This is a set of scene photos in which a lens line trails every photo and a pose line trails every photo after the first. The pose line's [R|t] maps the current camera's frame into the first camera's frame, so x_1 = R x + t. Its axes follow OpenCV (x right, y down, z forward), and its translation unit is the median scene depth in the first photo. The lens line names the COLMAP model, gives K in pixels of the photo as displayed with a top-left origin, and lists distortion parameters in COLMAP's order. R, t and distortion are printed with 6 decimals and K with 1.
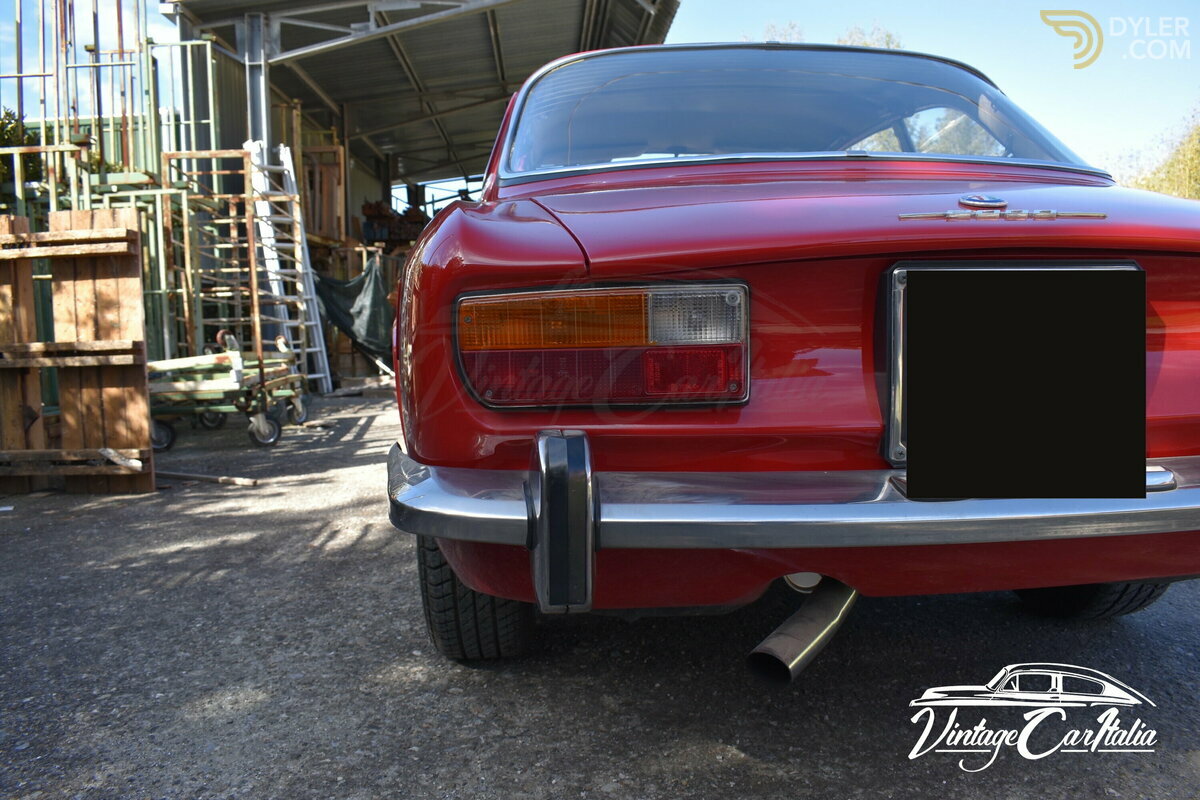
lens RADIAL K [[963.6, 0, 600.0], [0, 963.6, 400.0], [0, 0, 1]] dist [-0.080252, 0.004242]
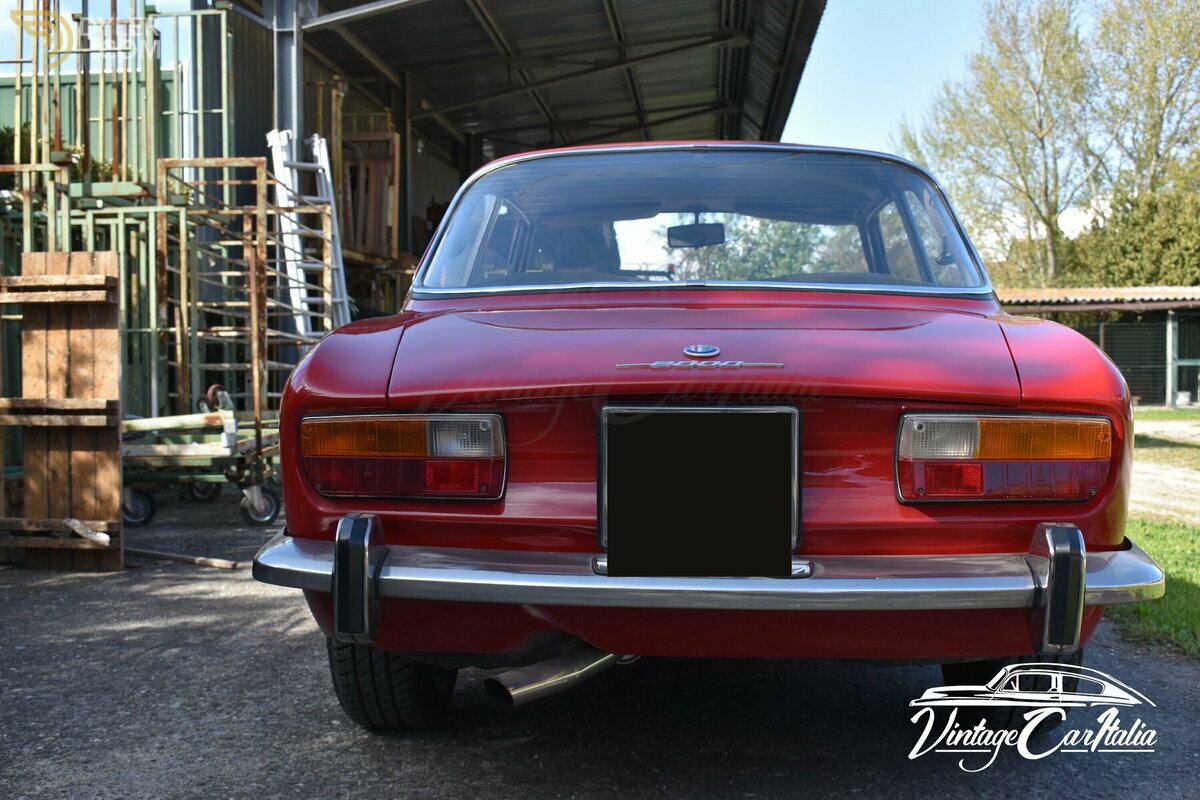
lens RADIAL K [[1448.7, 0, 600.0], [0, 1448.7, 400.0], [0, 0, 1]] dist [-0.024846, -0.028138]
pose [[0.989588, 0.029506, -0.140872, 0.122173], [-0.036861, 0.998074, -0.049893, -0.008688], [0.139129, 0.054566, 0.988770, -0.219323]]
